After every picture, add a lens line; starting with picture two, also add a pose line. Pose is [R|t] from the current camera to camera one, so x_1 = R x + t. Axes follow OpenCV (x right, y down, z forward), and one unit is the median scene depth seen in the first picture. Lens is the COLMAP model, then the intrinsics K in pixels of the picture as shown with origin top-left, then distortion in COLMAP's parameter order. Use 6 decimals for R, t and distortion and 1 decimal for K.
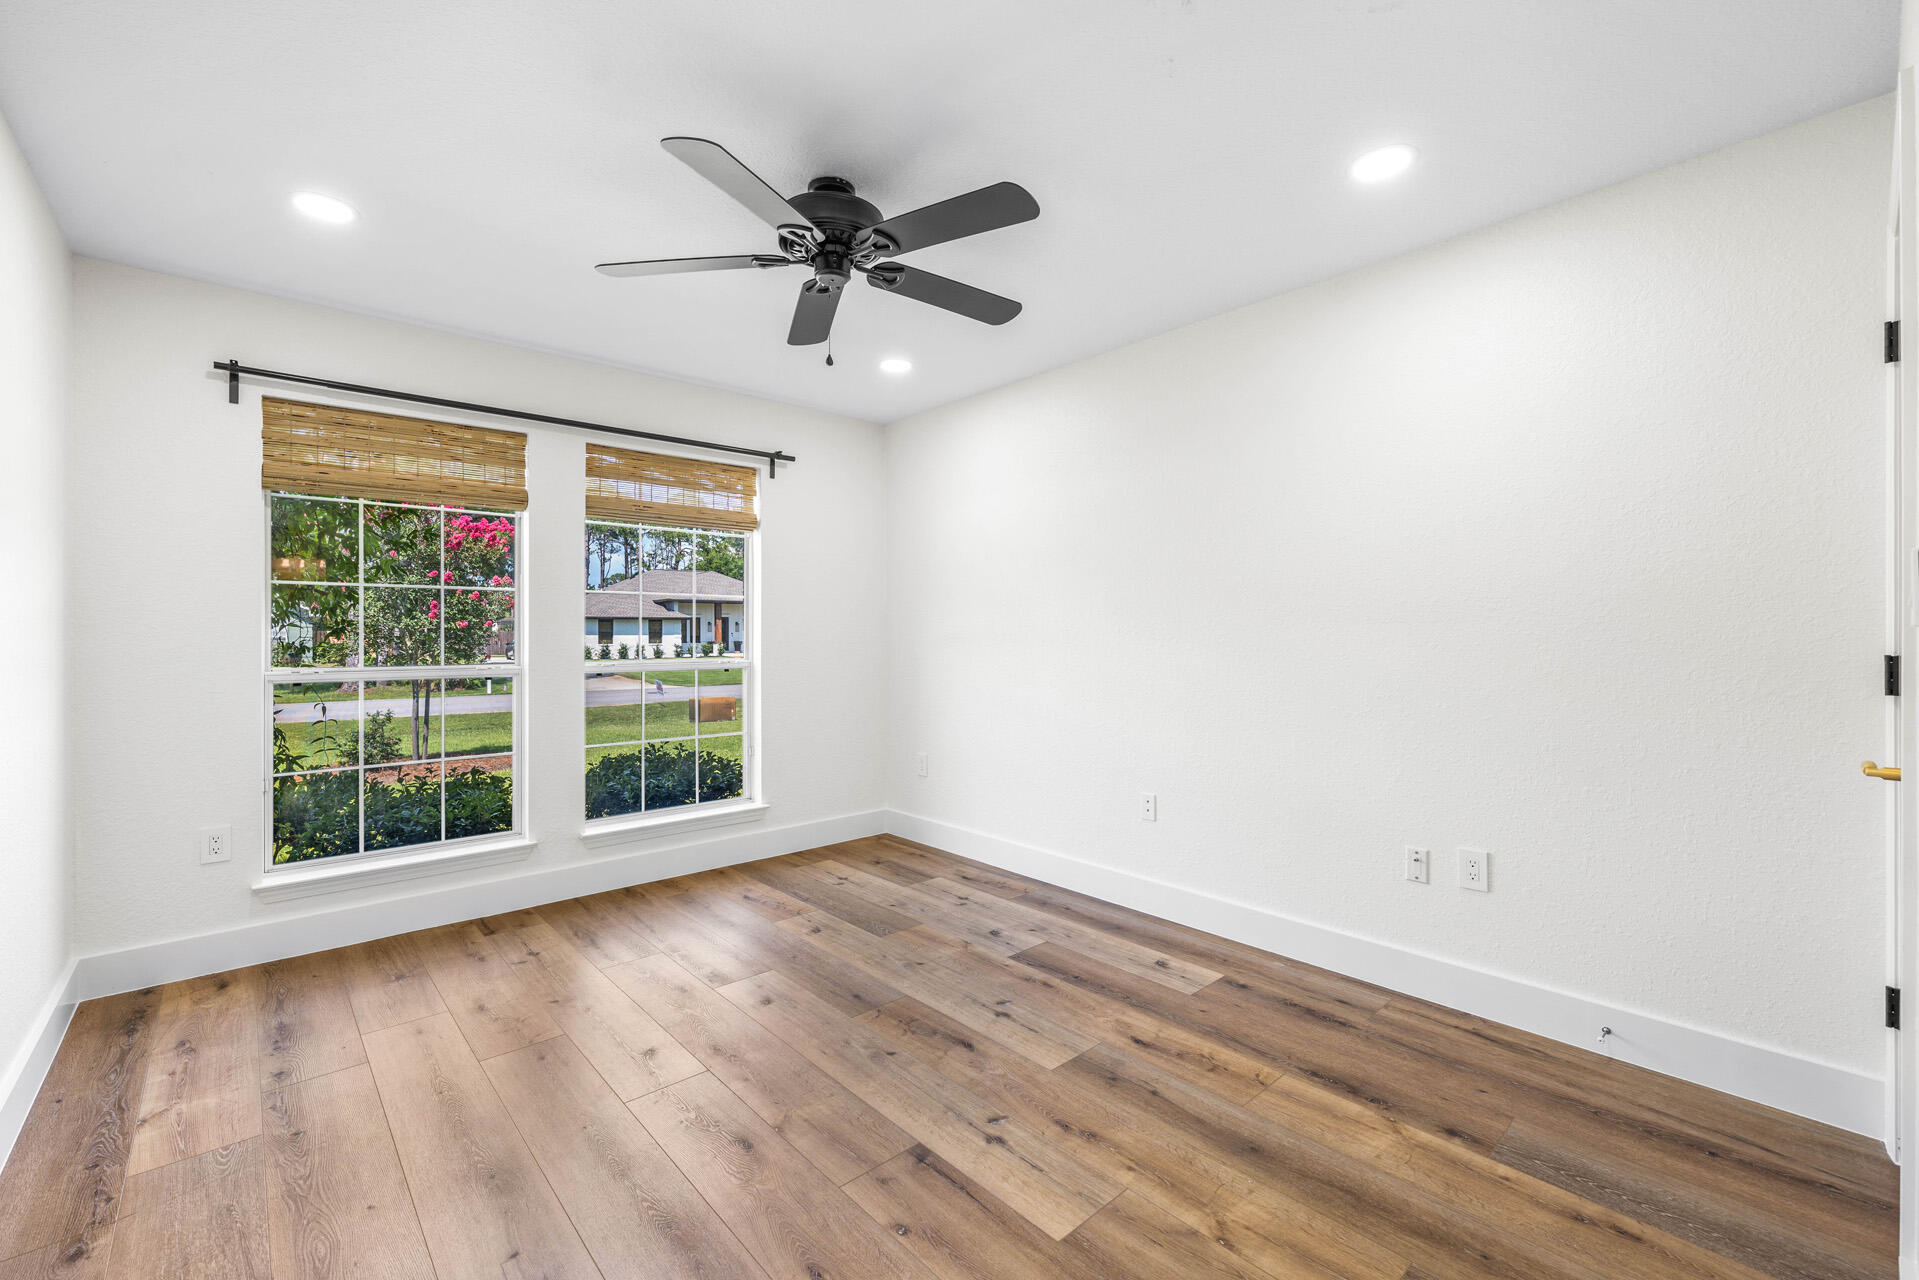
lens RADIAL K [[817.1, 0, 953.3], [0, 817.1, 629.4], [0, 0, 1]] dist [-0.000179, 0.000074]
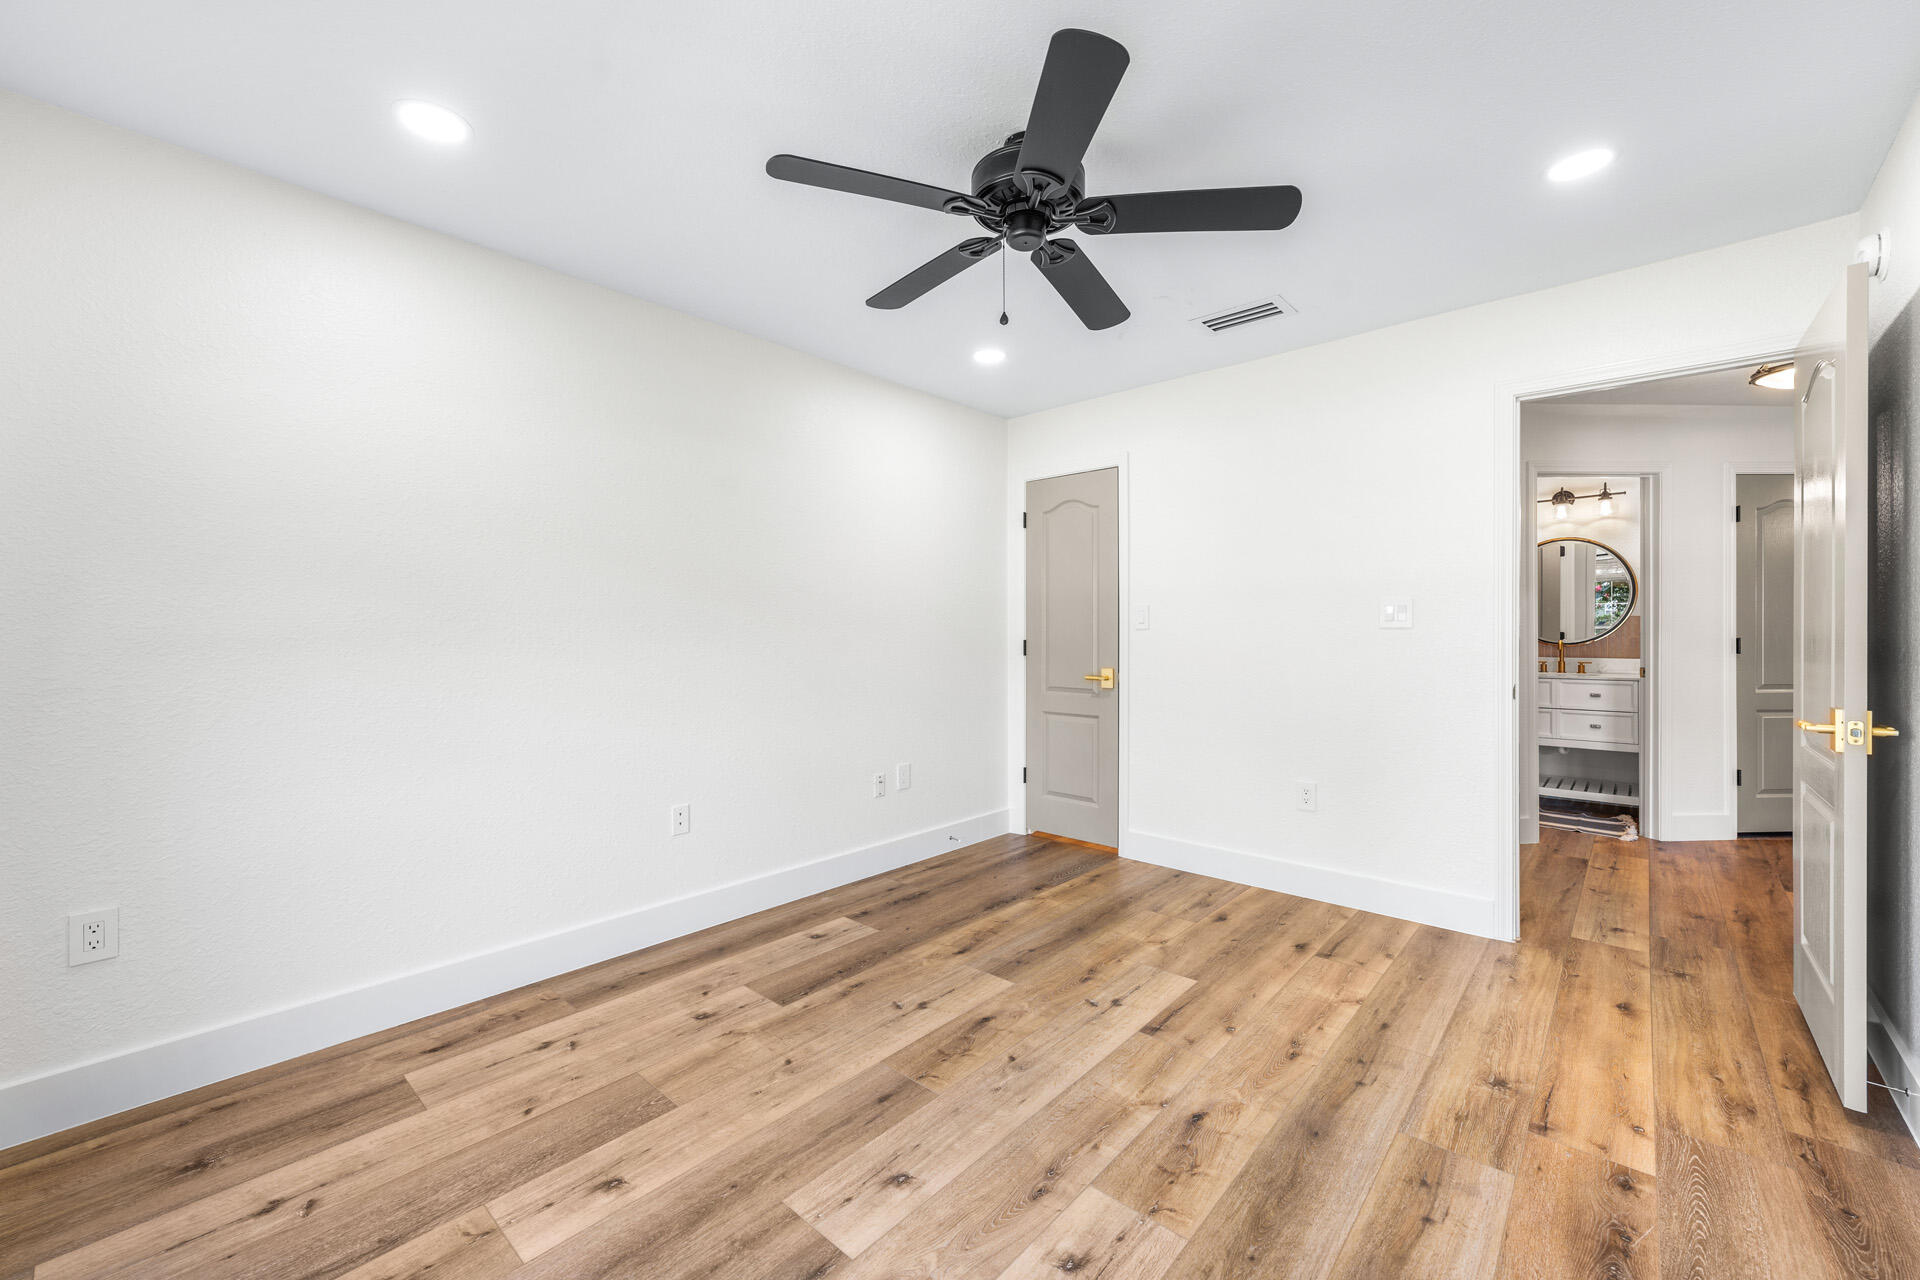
lens RADIAL K [[766.9, 0, 954.9], [0, 766.9, 647.3], [0, 0, 1]] dist [-0.000840, -0.000214]
pose [[-0.121687, -0.018029, 0.992405, -0.863101], [-0.001908, 0.999837, 0.017931, 0.003320], [-0.992567, 0.000288, -0.121702, 1.039182]]
